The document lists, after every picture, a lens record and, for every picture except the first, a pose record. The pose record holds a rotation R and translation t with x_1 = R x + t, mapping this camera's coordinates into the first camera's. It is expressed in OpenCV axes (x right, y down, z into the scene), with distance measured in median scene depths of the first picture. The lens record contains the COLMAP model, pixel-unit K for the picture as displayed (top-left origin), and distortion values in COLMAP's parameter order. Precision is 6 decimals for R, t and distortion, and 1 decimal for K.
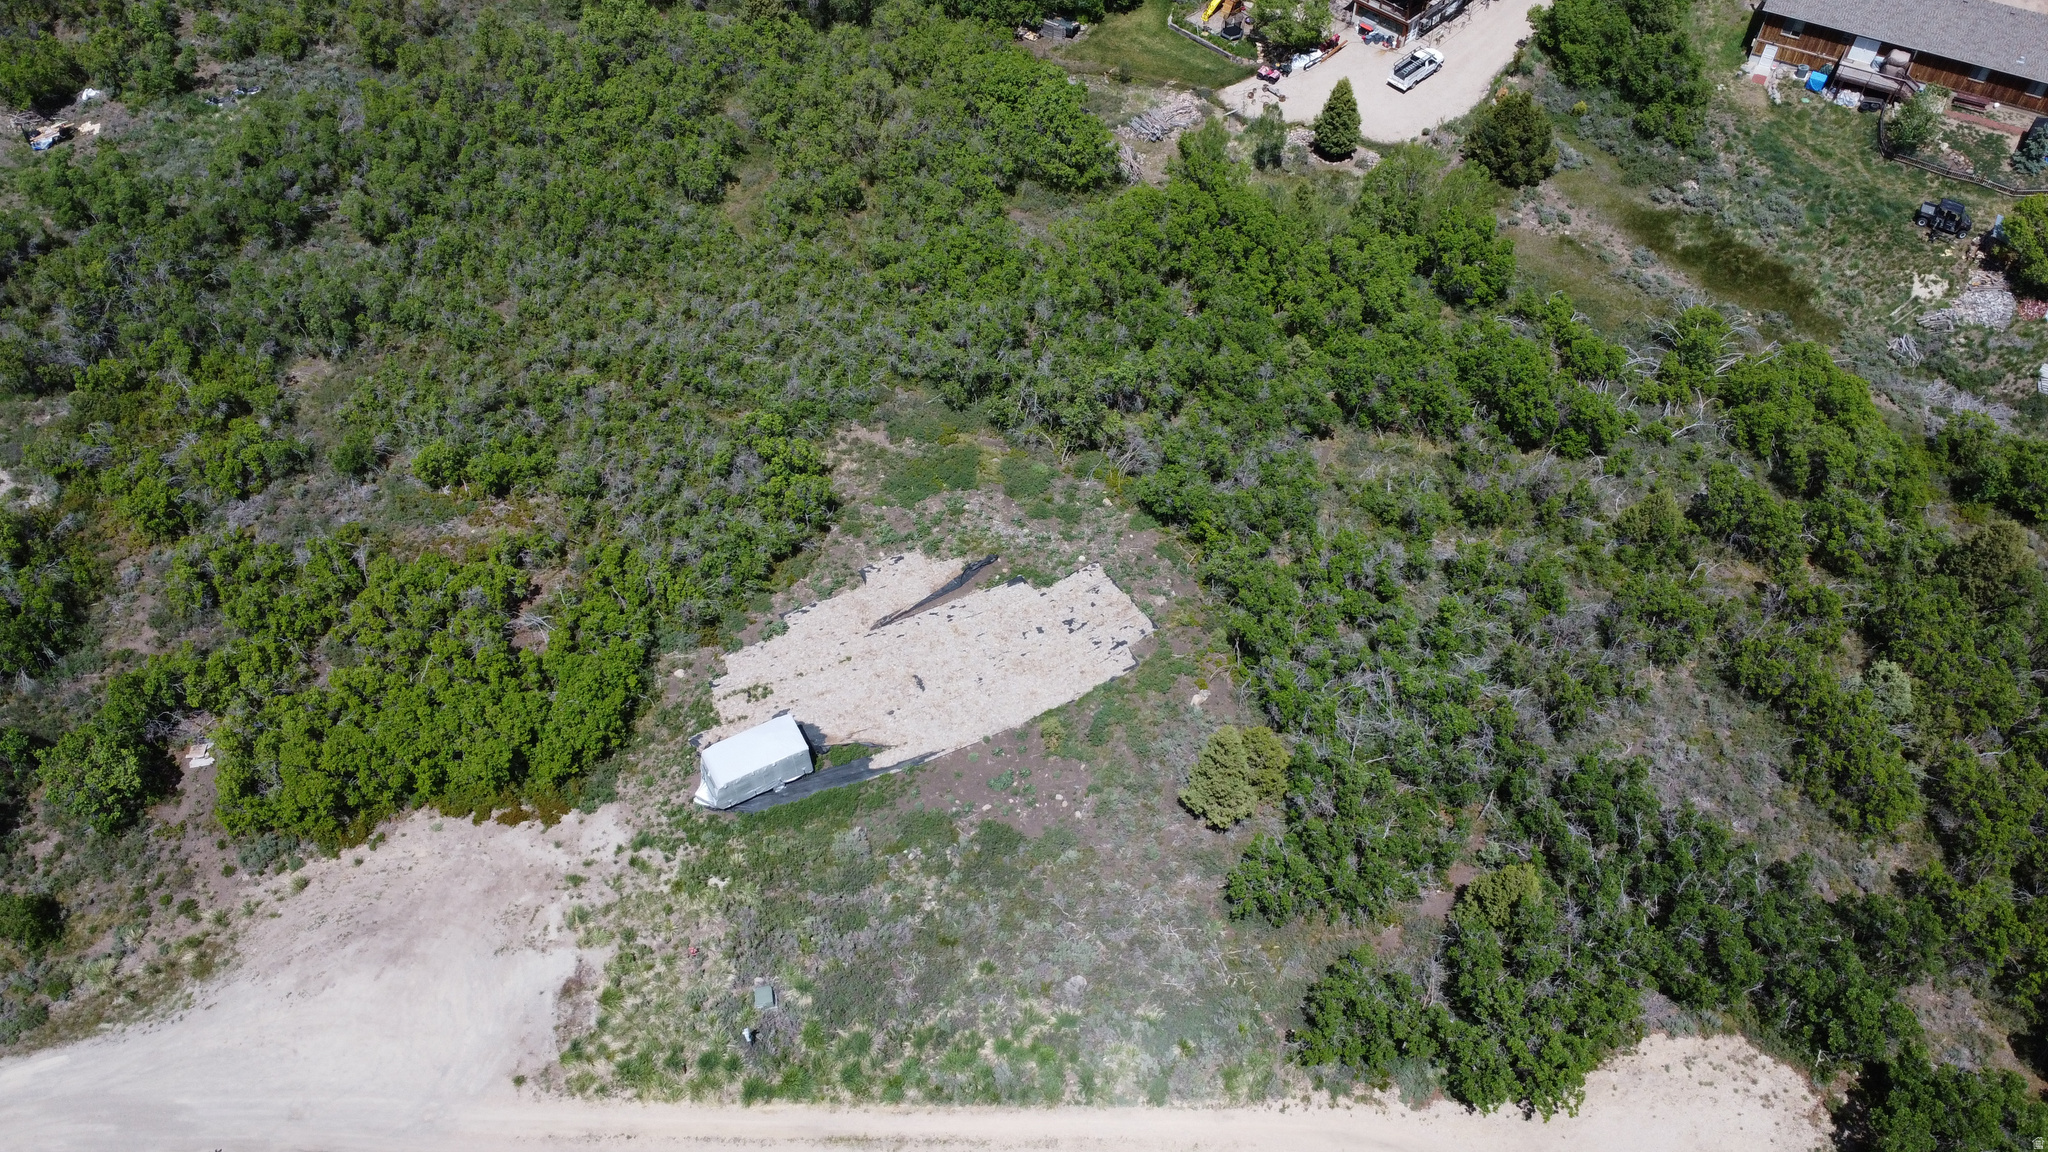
lens RADIAL K [[1547.5, 0, 1022.2], [0, 1547.5, 578.0], [0, 0, 1]] dist [0.008147, -0.009025]
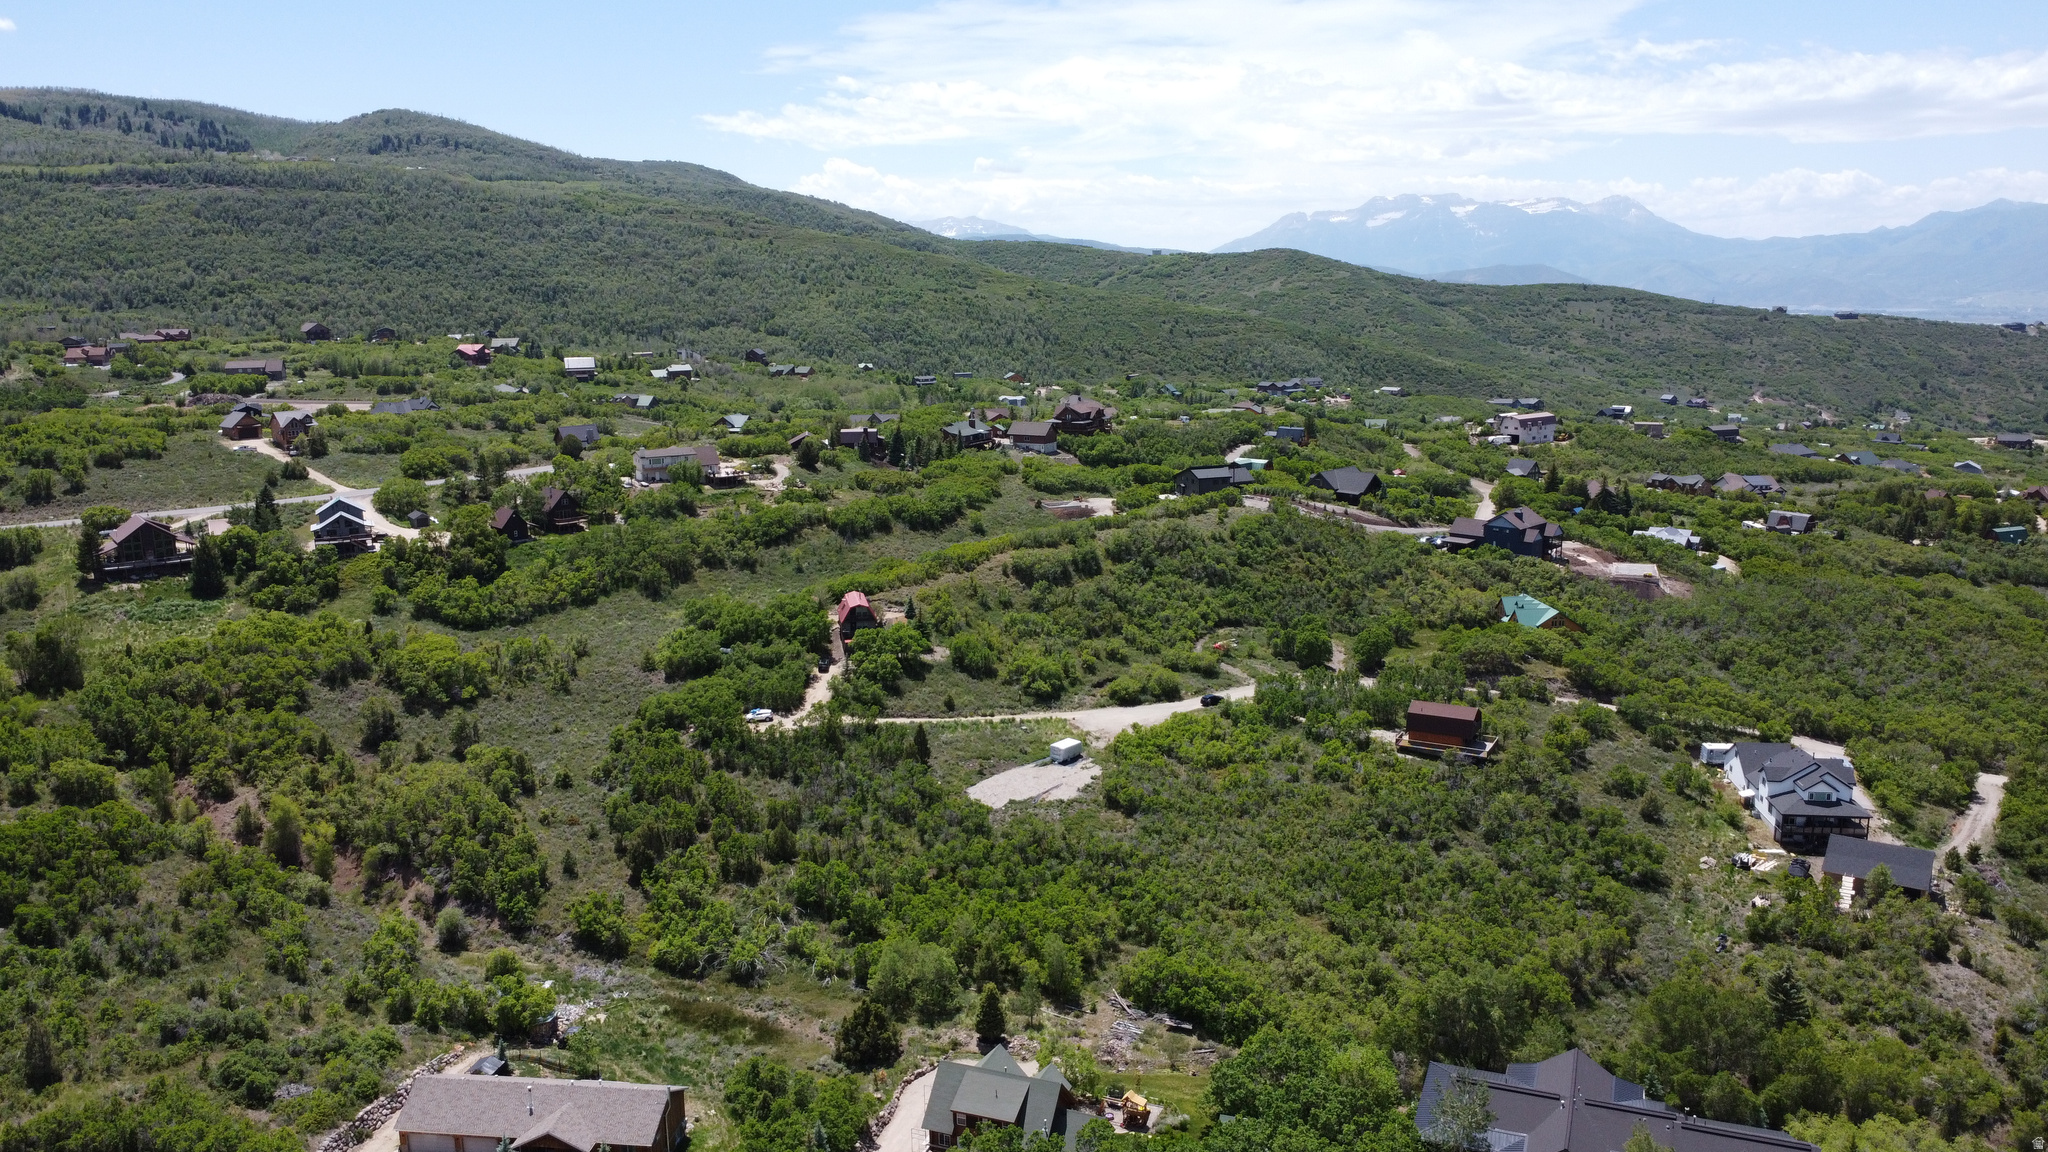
lens RADIAL K [[1547.5, 0, 1015.3], [0, 1547.5, 574.5], [0, 0, 1]] dist [0.008147, -0.009025]
pose [[-0.922276, 0.086429, -0.376745, 0.910360], [-0.297257, 0.464430, 0.834232, -2.235861], [0.247073, 0.881383, -0.402641, 1.636770]]
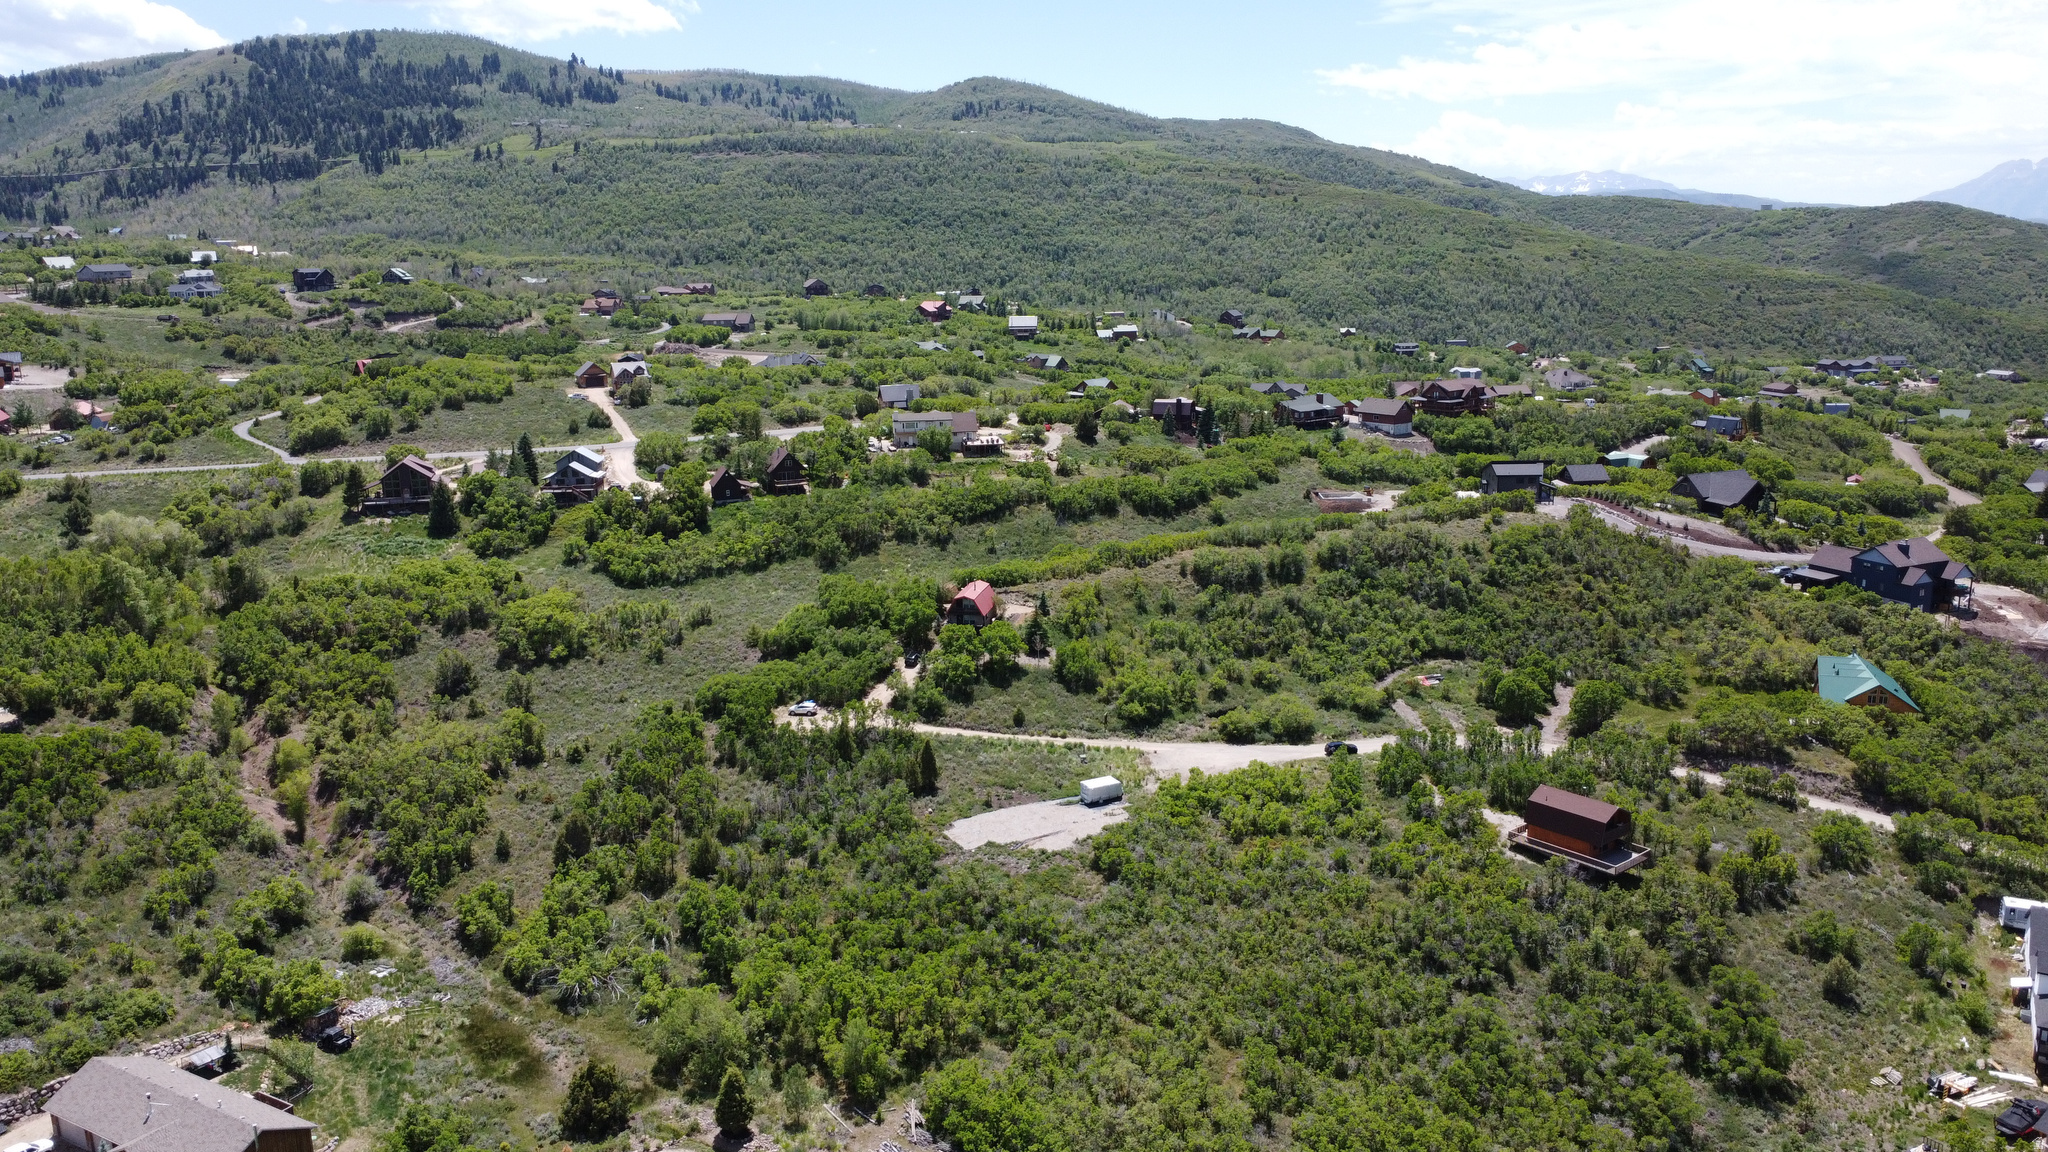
lens RADIAL K [[1547.5, 0, 1027.0], [0, 1547.5, 577.3], [0, 0, 1]] dist [0.008147, -0.009025]
pose [[-0.999869, 0.015666, -0.004118, -0.024061], [0.003013, 0.429671, 0.902981, -2.083483], [0.015915, 0.902850, -0.429662, 1.544759]]
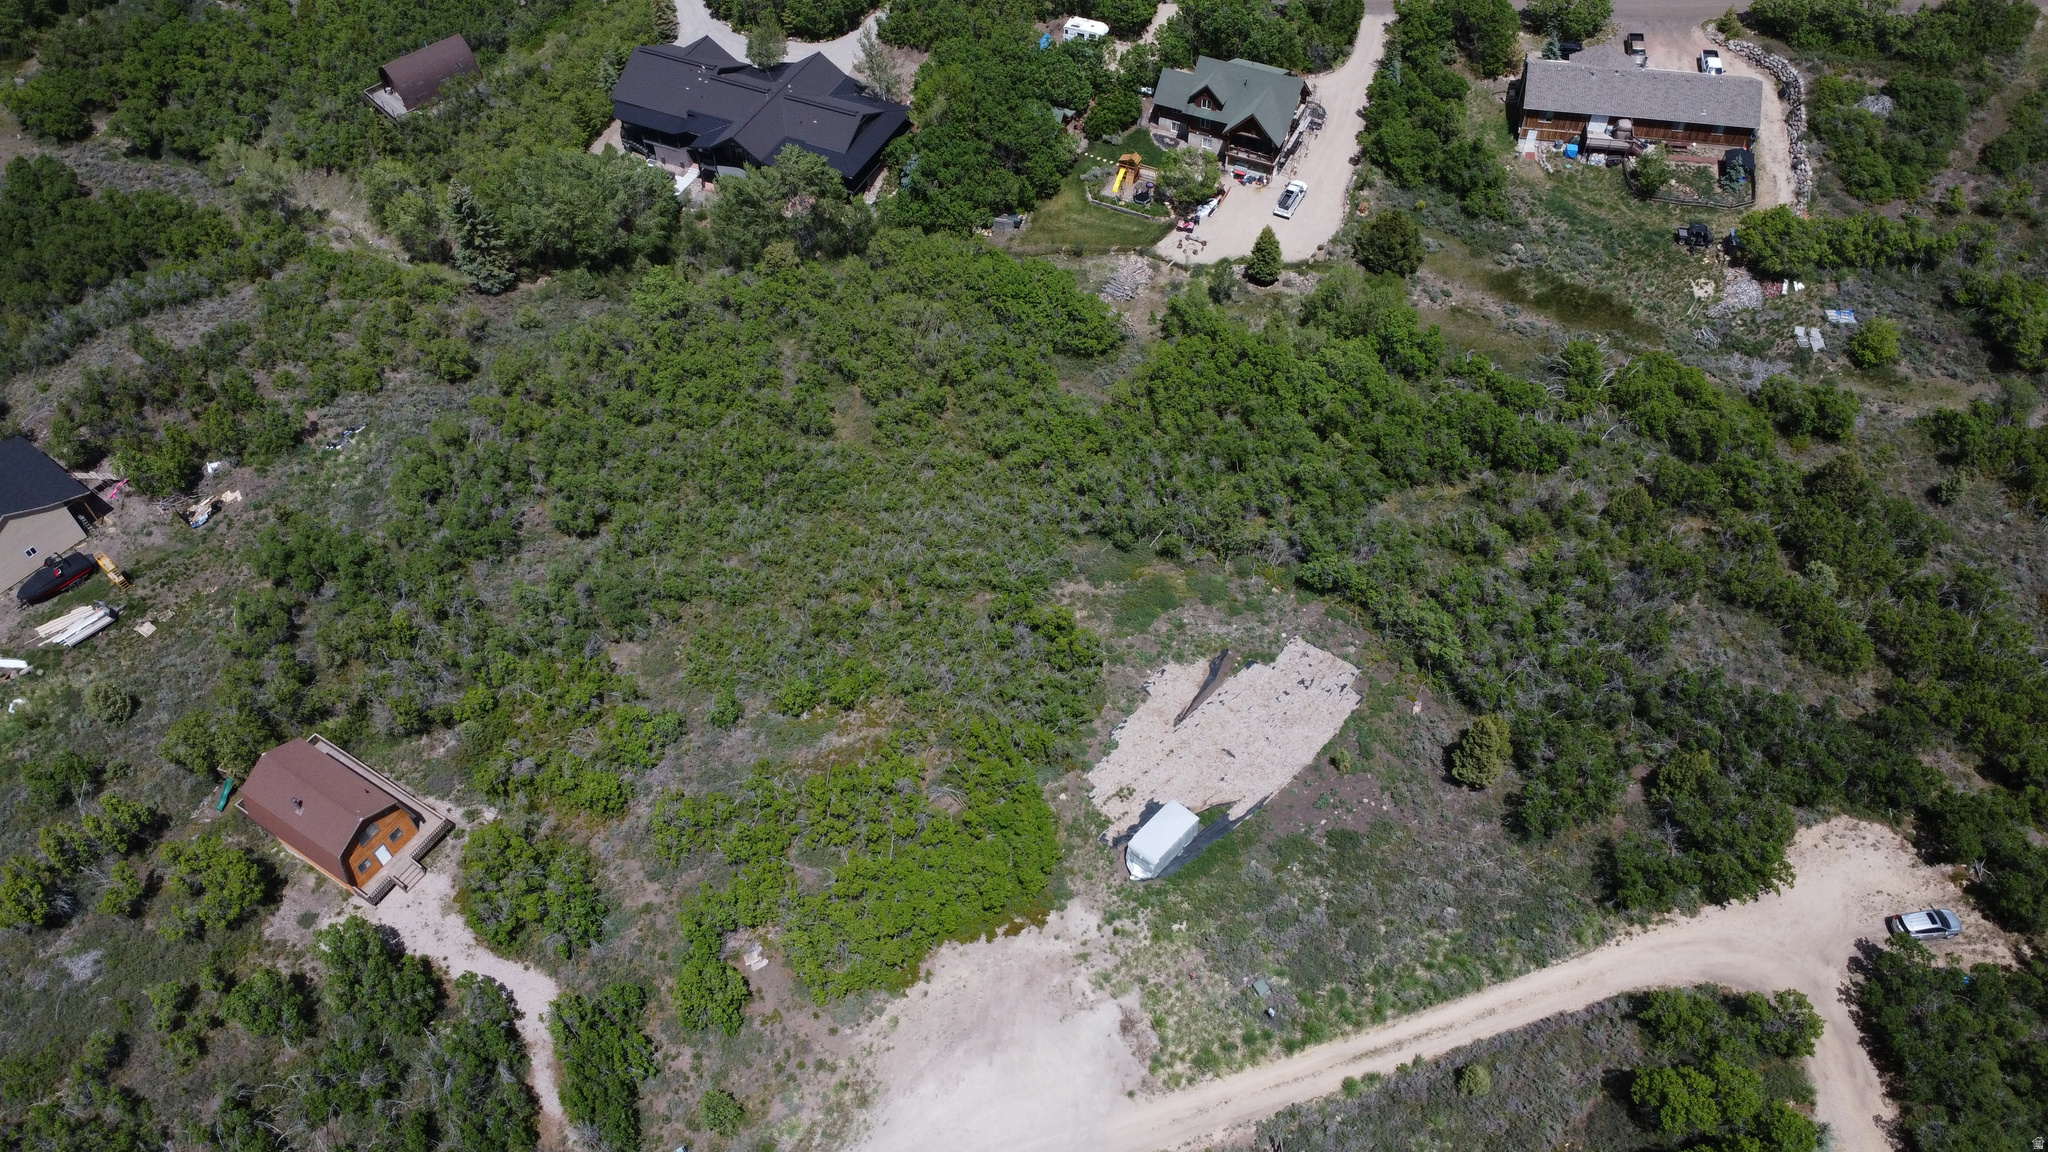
lens RADIAL K [[1547.5, 0, 1026.0], [0, 1547.5, 572.5], [0, 0, 1]] dist [0.008147, -0.009025]
pose [[0.943714, -0.259551, 0.205030, -0.437686], [0.264013, 0.964502, 0.005779, -0.132355], [-0.199252, 0.048677, 0.978739, -0.308025]]
